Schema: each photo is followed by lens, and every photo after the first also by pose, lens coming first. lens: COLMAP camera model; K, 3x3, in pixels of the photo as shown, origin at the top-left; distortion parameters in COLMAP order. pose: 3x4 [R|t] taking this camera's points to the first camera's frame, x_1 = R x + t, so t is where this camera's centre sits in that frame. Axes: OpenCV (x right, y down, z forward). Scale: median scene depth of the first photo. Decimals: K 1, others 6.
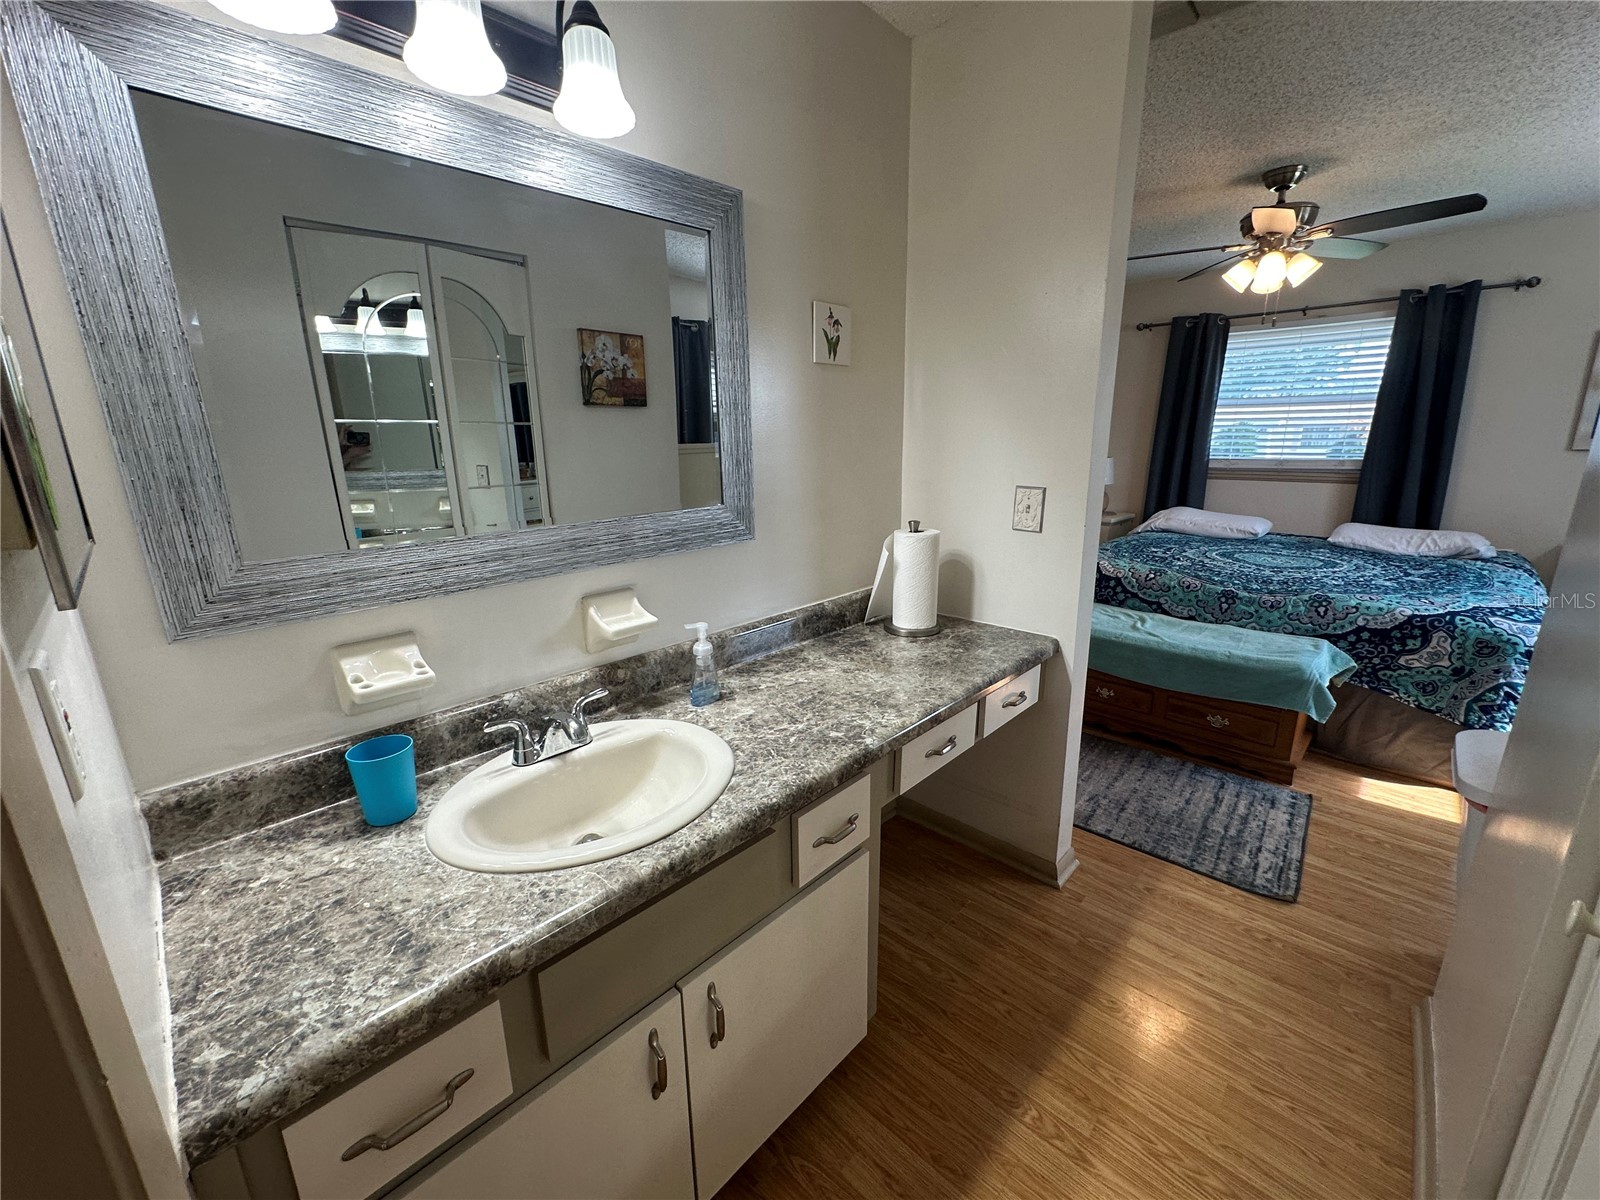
lens RADIAL K [[640.3, 0, 801.0], [0, 640.3, 598.1], [0, 0, 1]] dist [-0.006383, 0.000706]
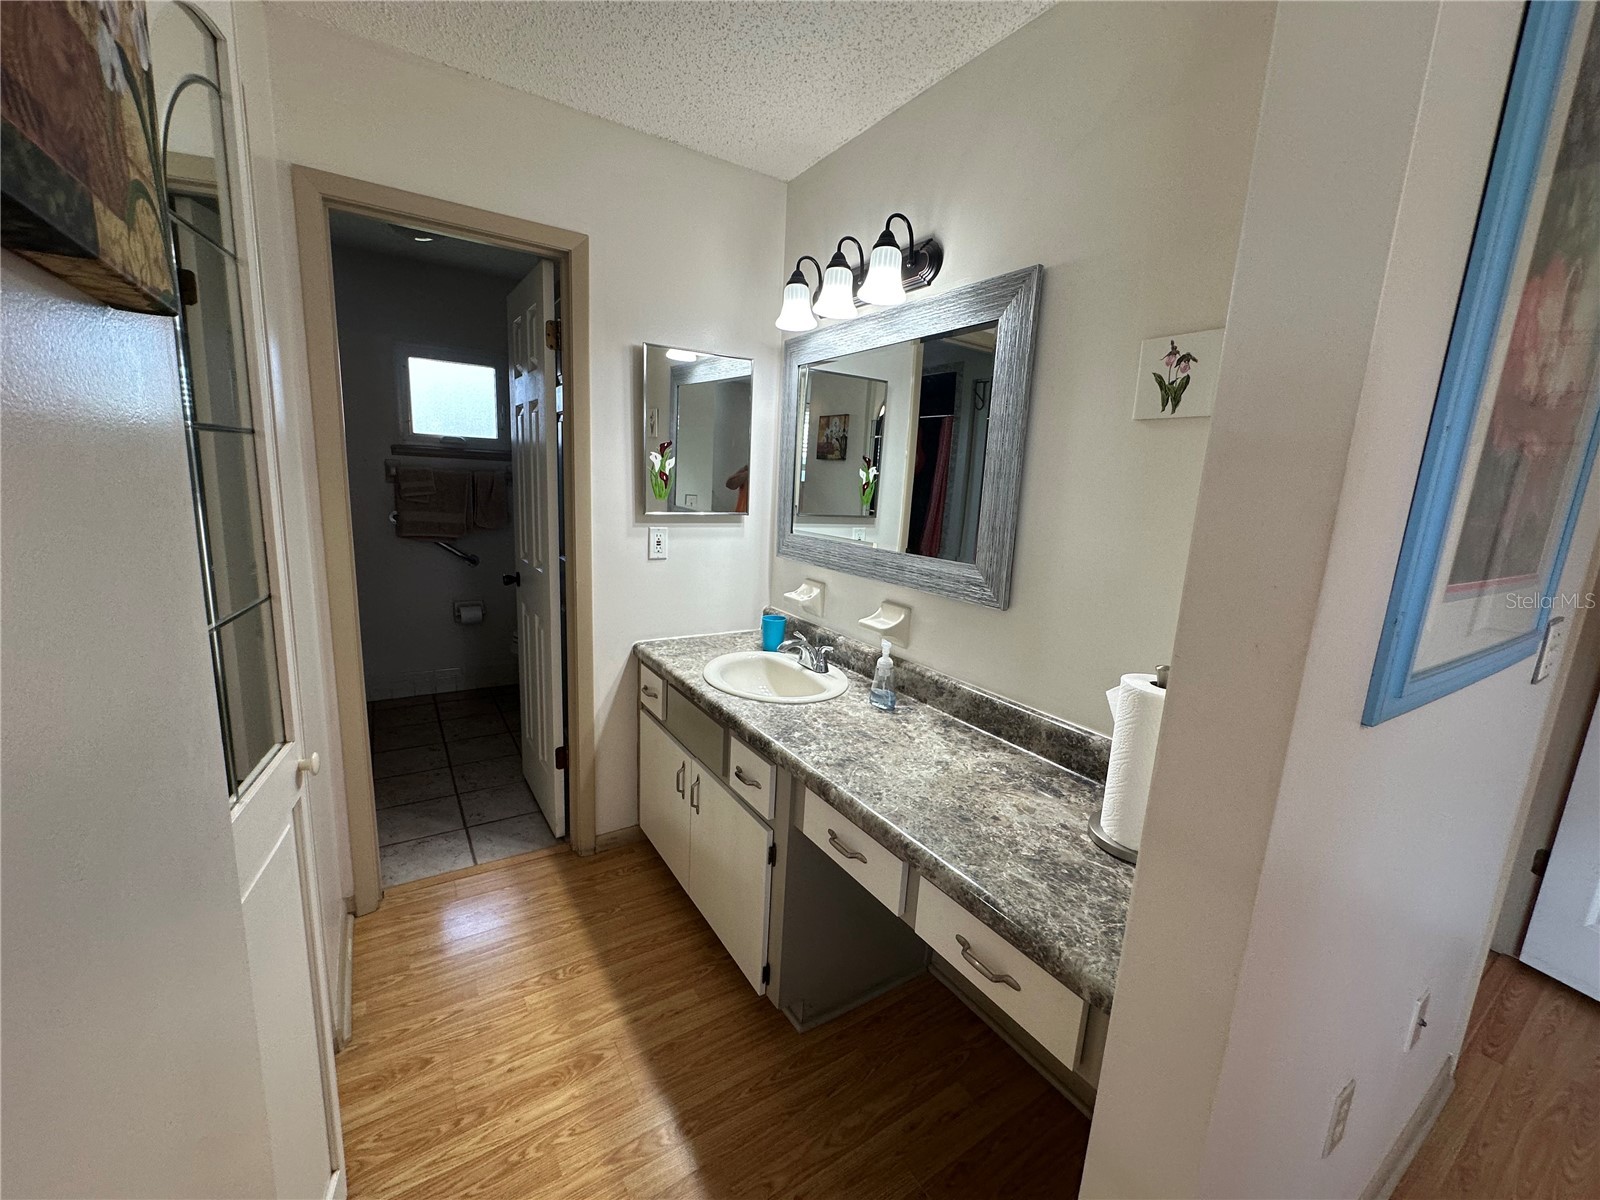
lens RADIAL K [[640.3, 0, 792.2], [0, 640.3, 595.1], [0, 0, 1]] dist [-0.006383, 0.000706]
pose [[-0.238186, 0.185608, -0.953319, 1.164472], [-0.278578, 0.927268, 0.250138, -0.337285], [0.930409, 0.325153, -0.169156, 1.092683]]
